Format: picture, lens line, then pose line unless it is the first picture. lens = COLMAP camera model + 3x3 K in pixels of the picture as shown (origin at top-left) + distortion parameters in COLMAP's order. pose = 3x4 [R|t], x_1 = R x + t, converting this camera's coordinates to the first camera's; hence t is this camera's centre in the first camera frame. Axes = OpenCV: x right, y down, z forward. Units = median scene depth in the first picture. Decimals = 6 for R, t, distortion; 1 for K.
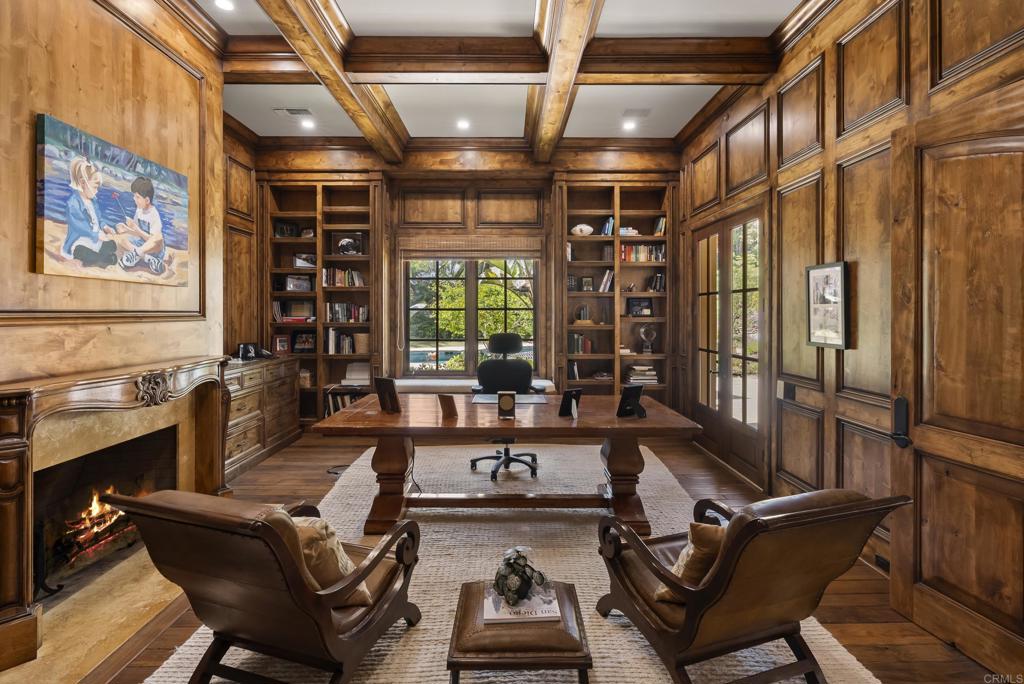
lens RADIAL K [[468.9, 0, 503.0], [0, 468.9, 314.4], [0, 0, 1]] dist [-0.004492, -0.000093]
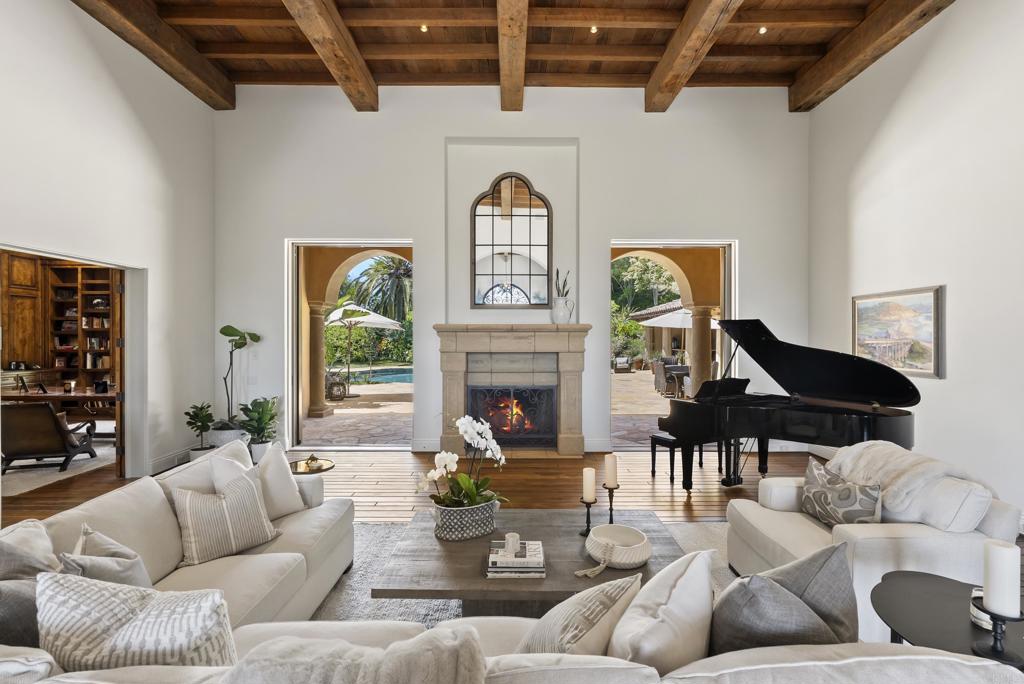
lens RADIAL K [[468.9, 0, 512.0], [0, 468.9, 339.9], [0, 0, 1]] dist [-0.004492, -0.000093]
pose [[0.999998, -0.001942, -0.000081, 1.139377], [0.001941, 0.999995, -0.002572, -0.009864], [0.000086, 0.002572, 0.999997, -0.660205]]
